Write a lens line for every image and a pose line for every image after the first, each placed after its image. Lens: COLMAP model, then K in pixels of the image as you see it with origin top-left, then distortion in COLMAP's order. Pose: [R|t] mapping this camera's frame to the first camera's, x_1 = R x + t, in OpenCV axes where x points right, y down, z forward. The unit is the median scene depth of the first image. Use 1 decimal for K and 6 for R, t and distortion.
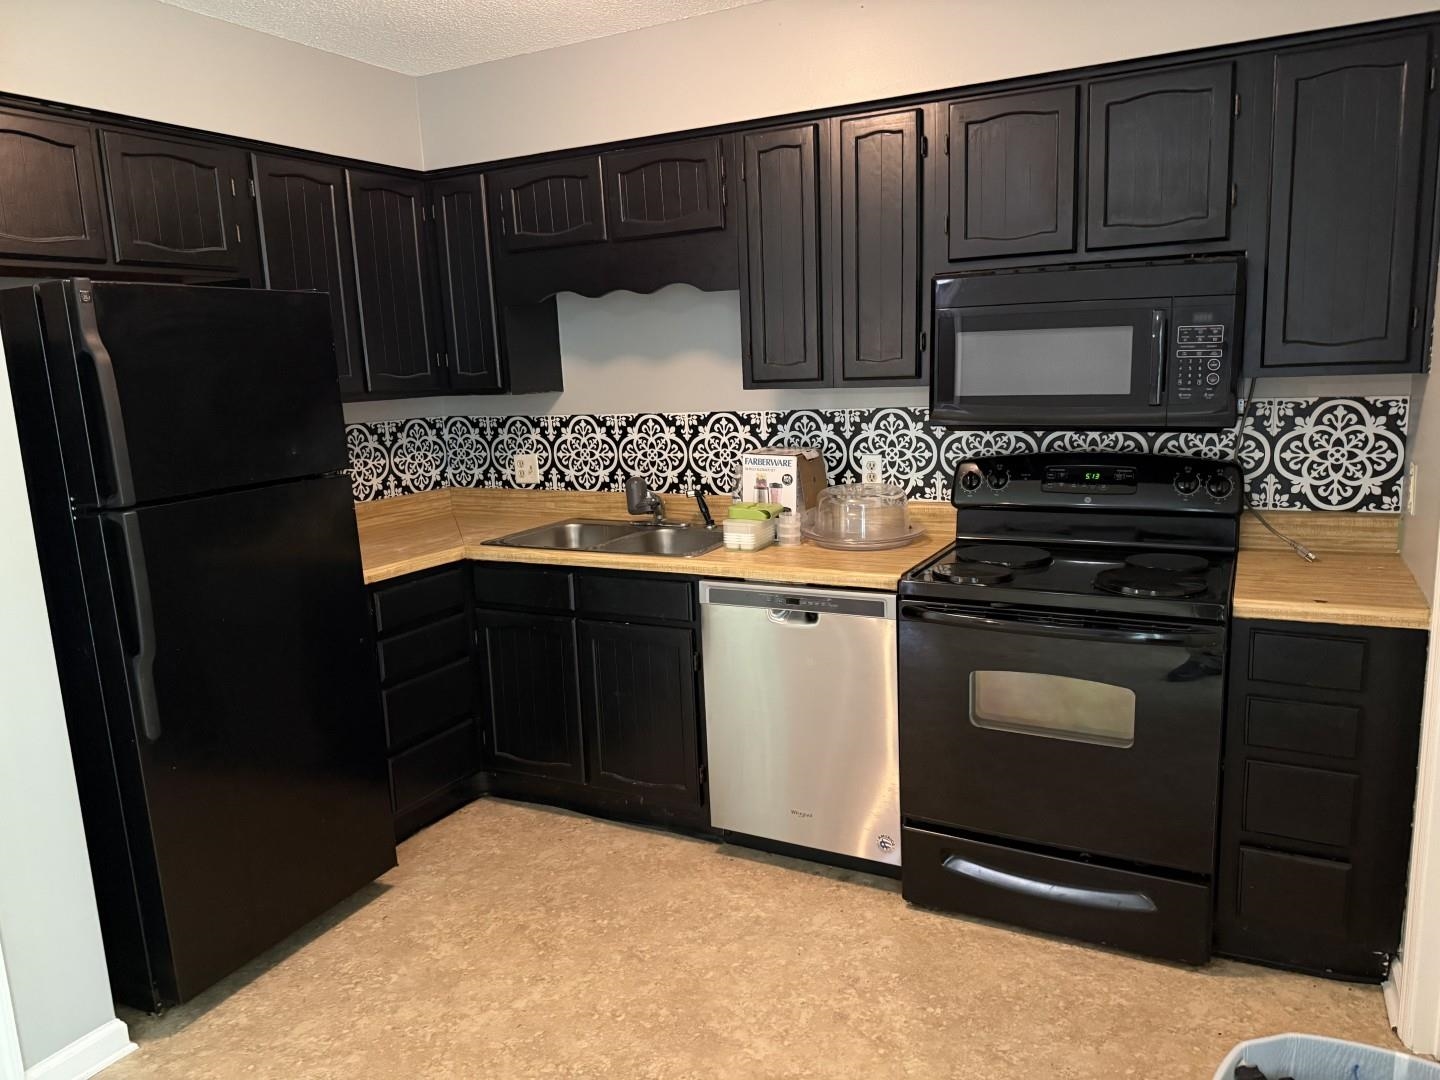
lens RADIAL K [[1019.5, 0, 733.3], [0, 1019.5, 541.4], [0, 0, 1]] dist [0.040420, -0.058348]
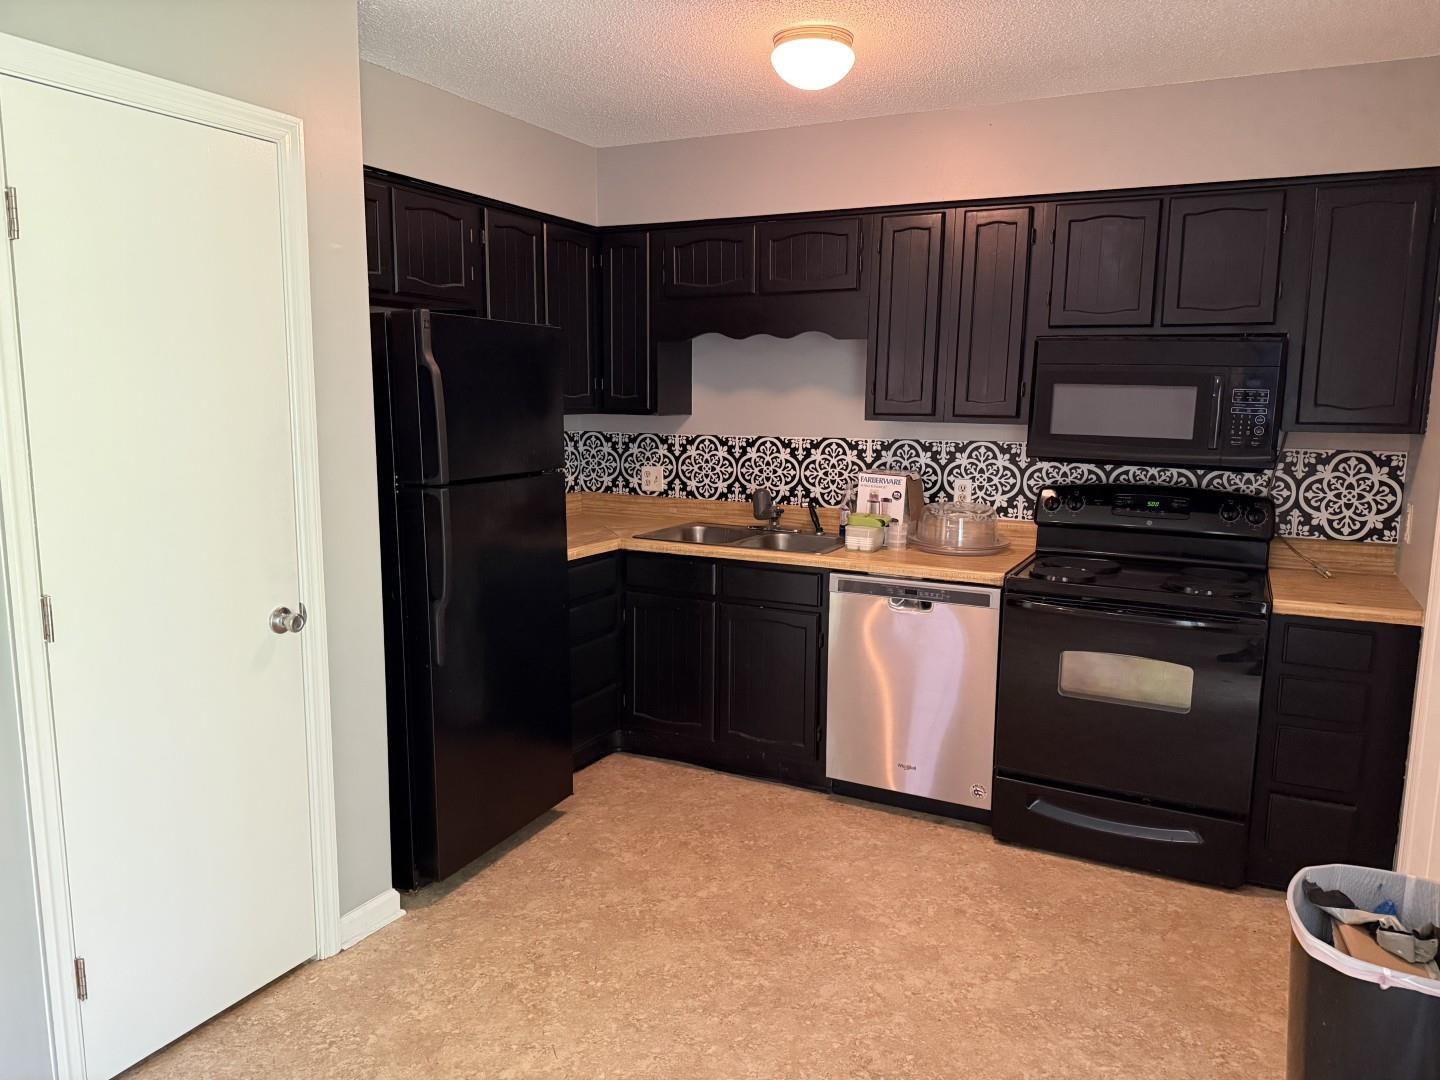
lens RADIAL K [[1019.5, 0, 724.7], [0, 1019.5, 543.1], [0, 0, 1]] dist [0.040420, -0.058348]
pose [[0.998527, 0.049584, 0.022048, -0.205292], [-0.048912, 0.998351, -0.030041, 0.049315], [-0.023502, 0.028918, 0.999305, -0.245258]]
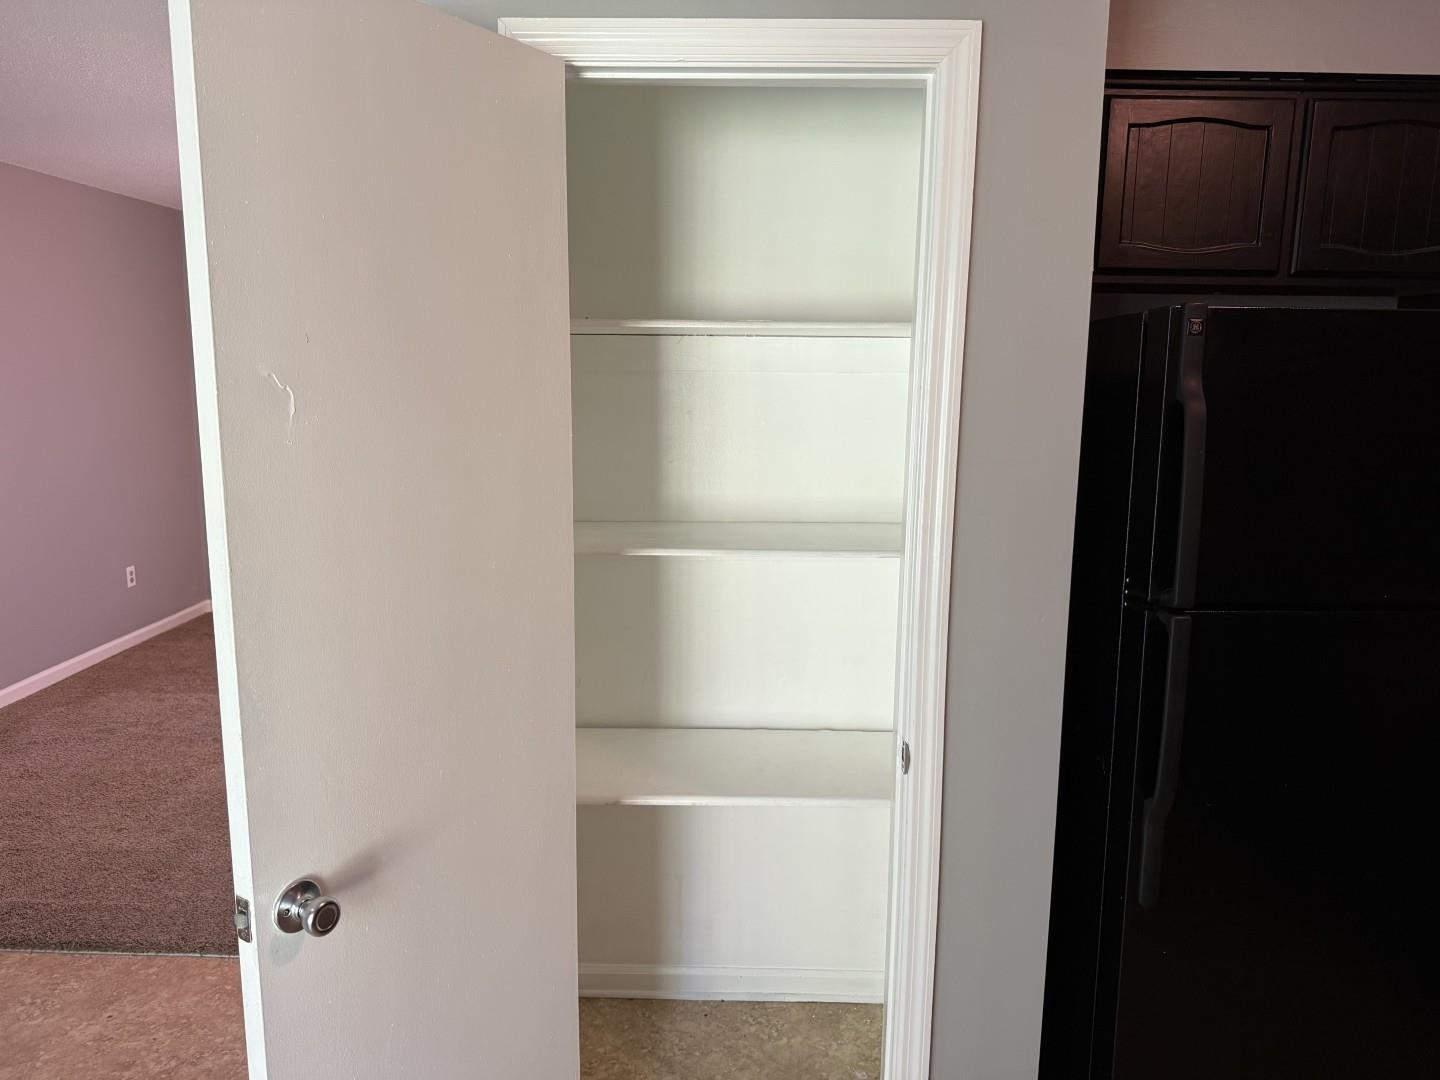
lens RADIAL K [[1019.5, 0, 720.6], [0, 1019.5, 550.4], [0, 0, 1]] dist [0.040420, -0.058348]
pose [[0.441901, 0.195559, -0.875489, -0.073958], [-0.185516, 0.974774, 0.124098, -0.083843], [0.877672, 0.107578, 0.467033, 0.280777]]
